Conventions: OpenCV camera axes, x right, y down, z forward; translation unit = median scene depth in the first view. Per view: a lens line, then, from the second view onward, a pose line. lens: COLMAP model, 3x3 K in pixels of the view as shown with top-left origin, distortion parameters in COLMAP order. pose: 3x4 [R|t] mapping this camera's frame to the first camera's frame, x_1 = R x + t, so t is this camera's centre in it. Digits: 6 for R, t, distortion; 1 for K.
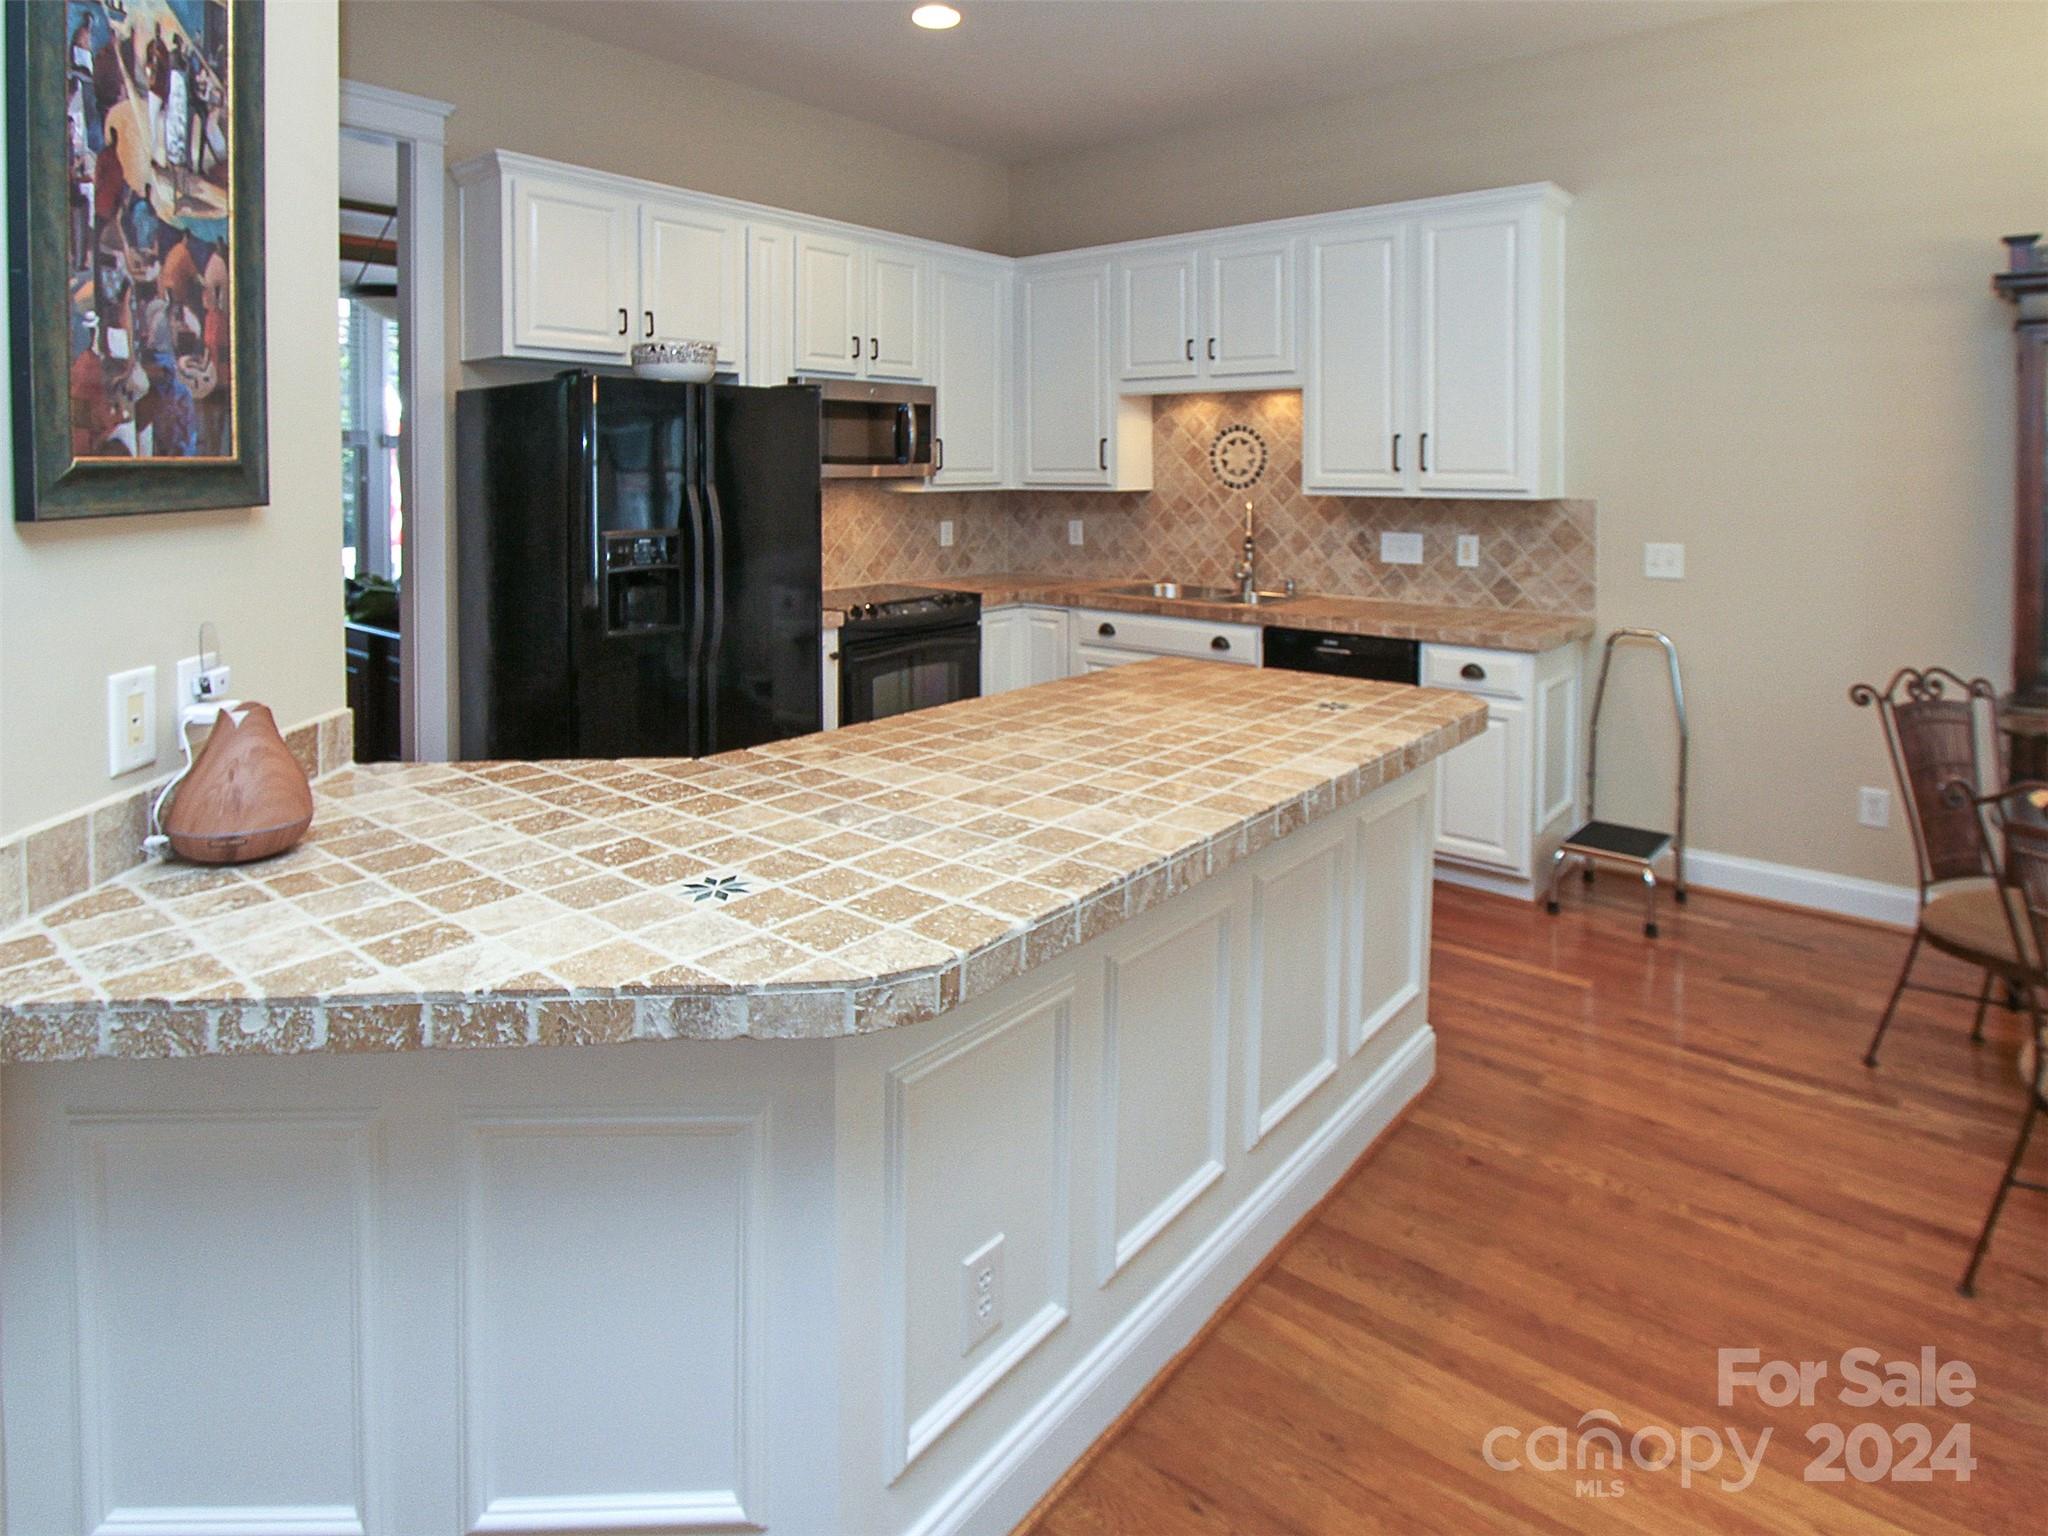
lens RADIAL K [[1153.9, 0, 1030.5], [0, 1153.9, 484.4], [0, 0, 1]] dist [-0.036845, 0.014133]
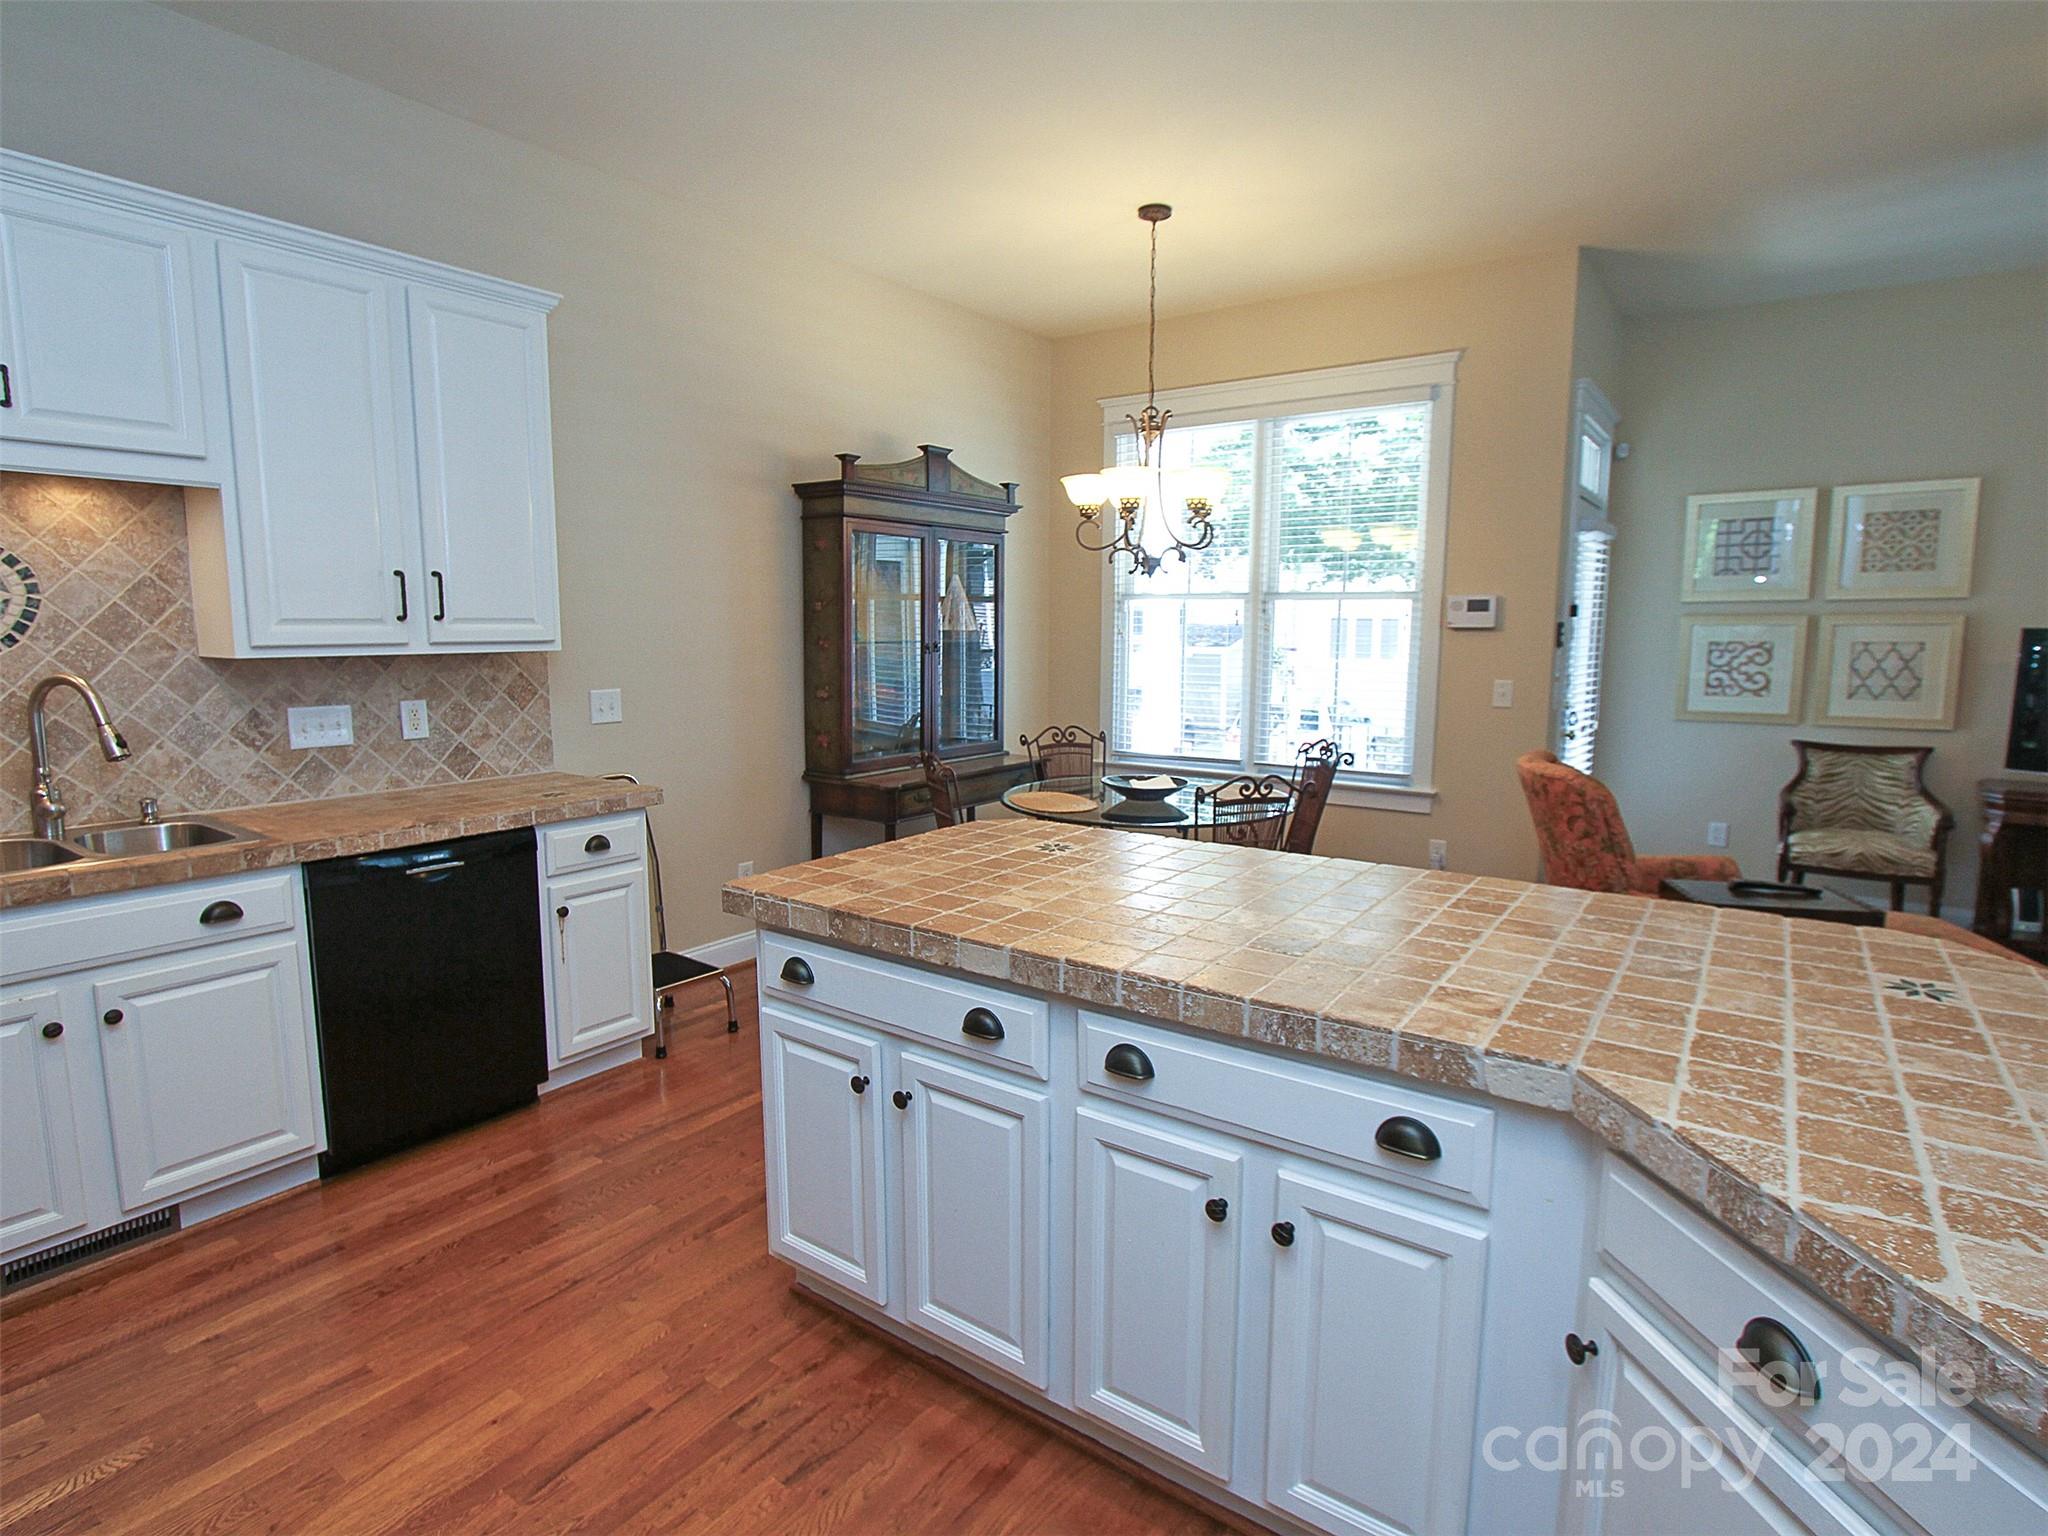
lens RADIAL K [[1063.3, 0, 1014.7], [0, 1063.3, 767.4], [0, 0, 1]] dist [-0.022683, 0.000844]
pose [[-0.060739, -0.139806, 0.988314, -0.385267], [0.011803, 0.989973, 0.140766, -0.008486], [-0.998084, 0.020215, -0.058480, 0.613750]]
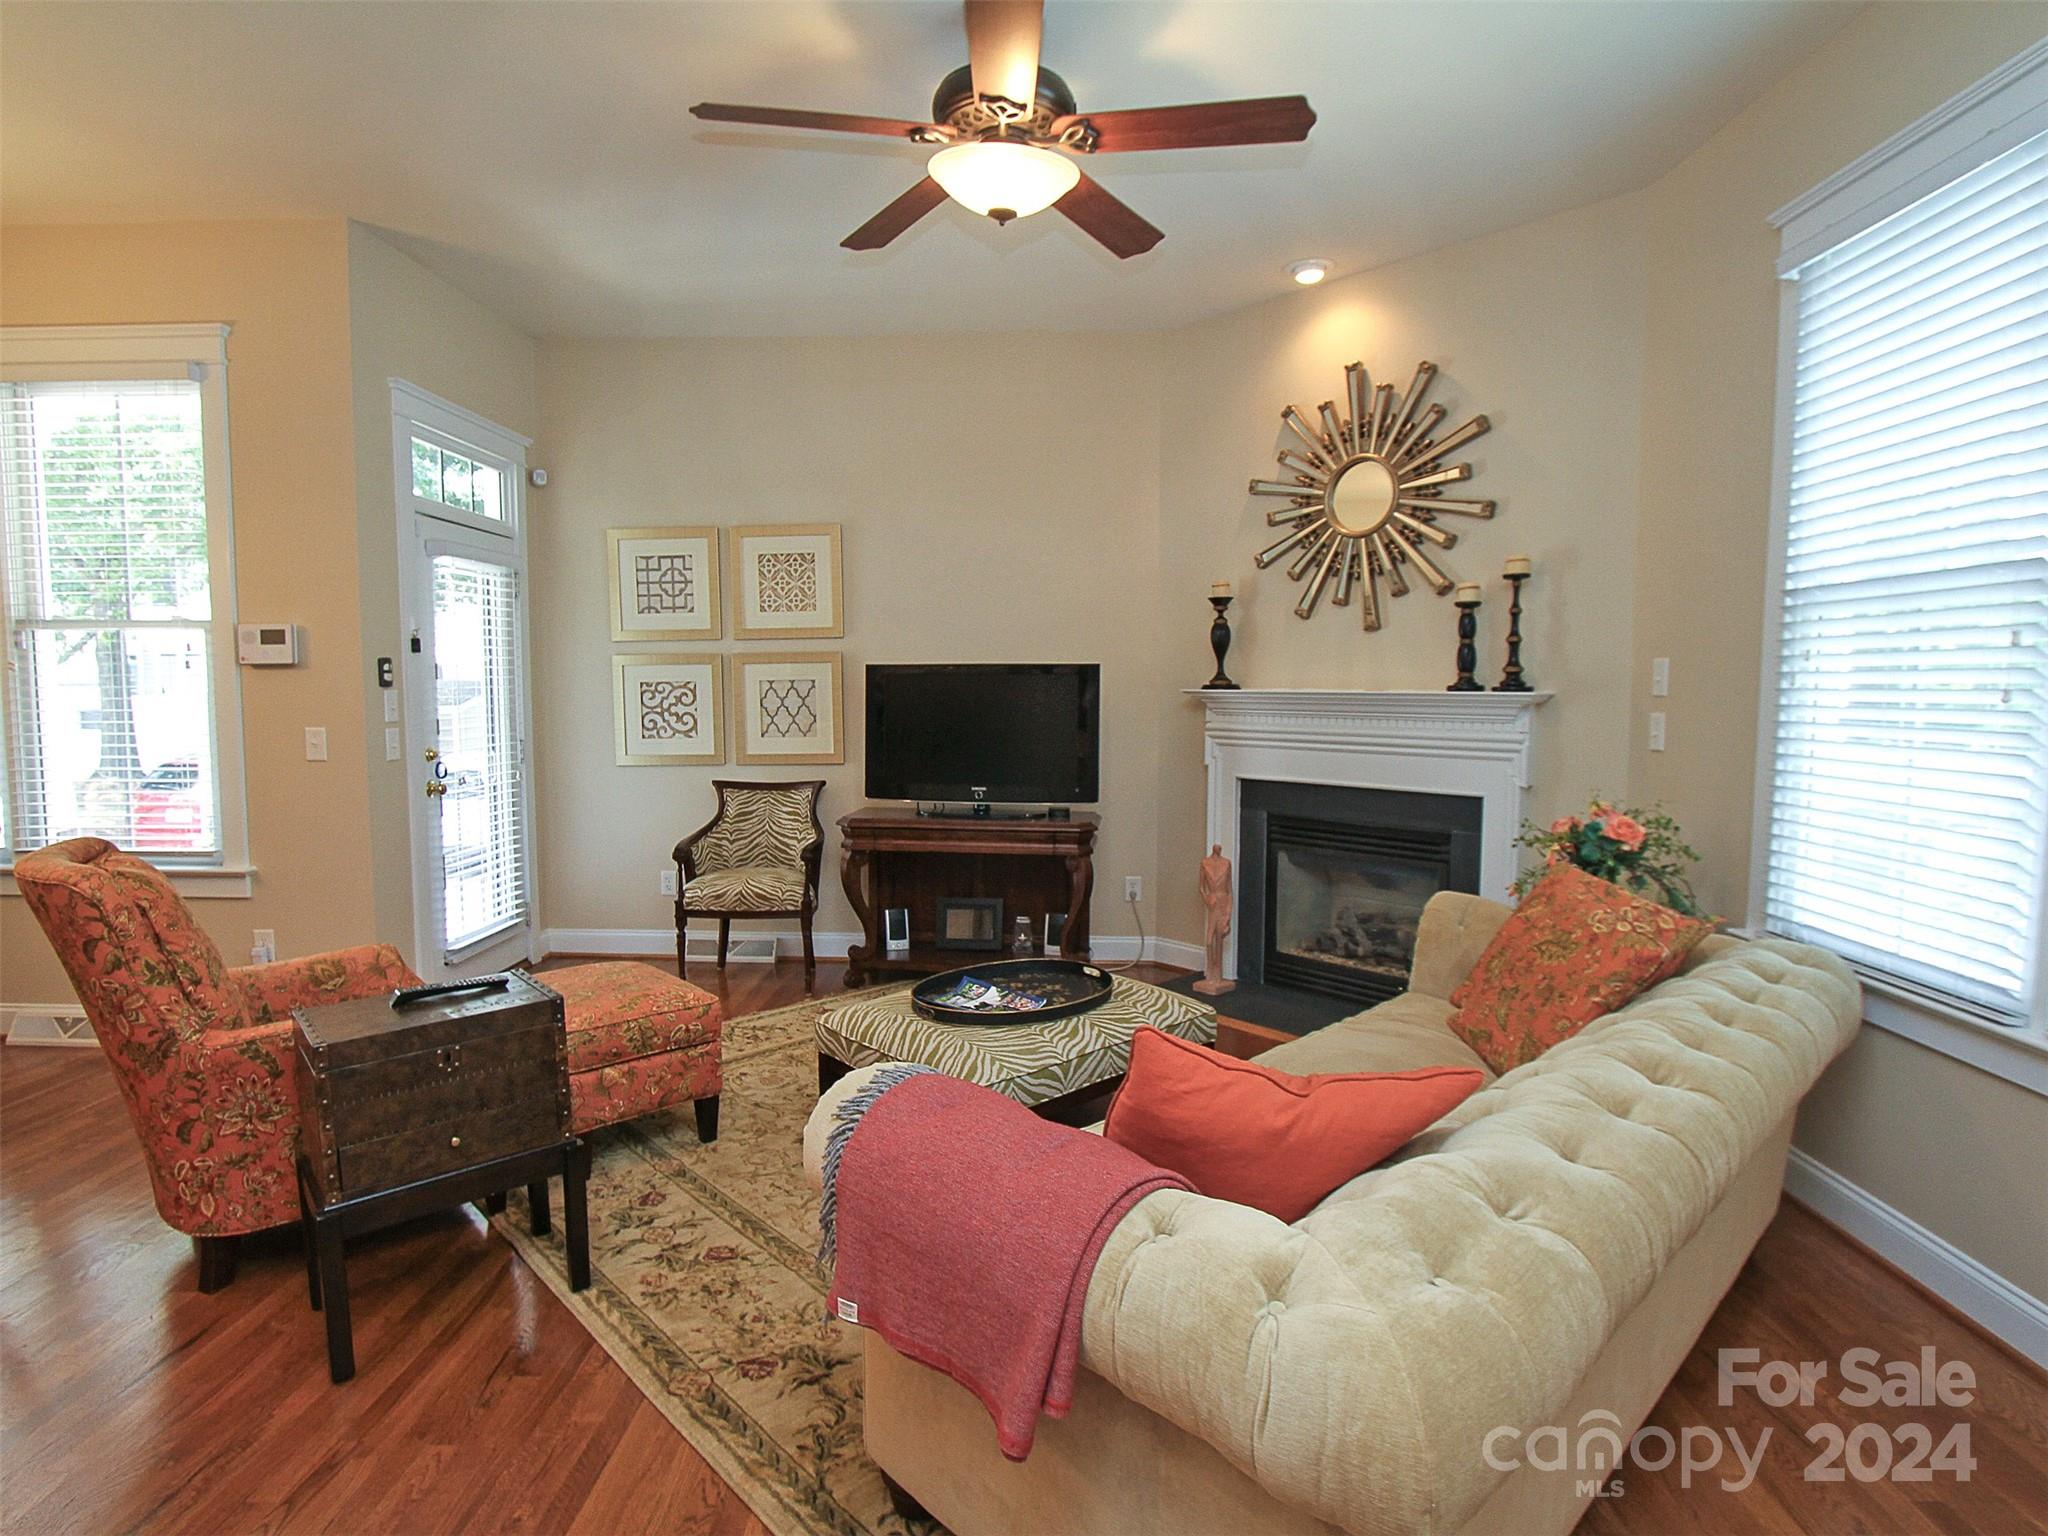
lens RADIAL K [[1070.4, 0, 1014.7], [0, 1070.4, 766.2], [0, 0, 1]] dist [-0.029766, 0.011538]
pose [[-0.608050, -0.067910, 0.790989, -0.398712], [0.007002, 0.995837, 0.090880, 0.016217], [-0.793868, 0.060798, -0.605043, 0.135819]]
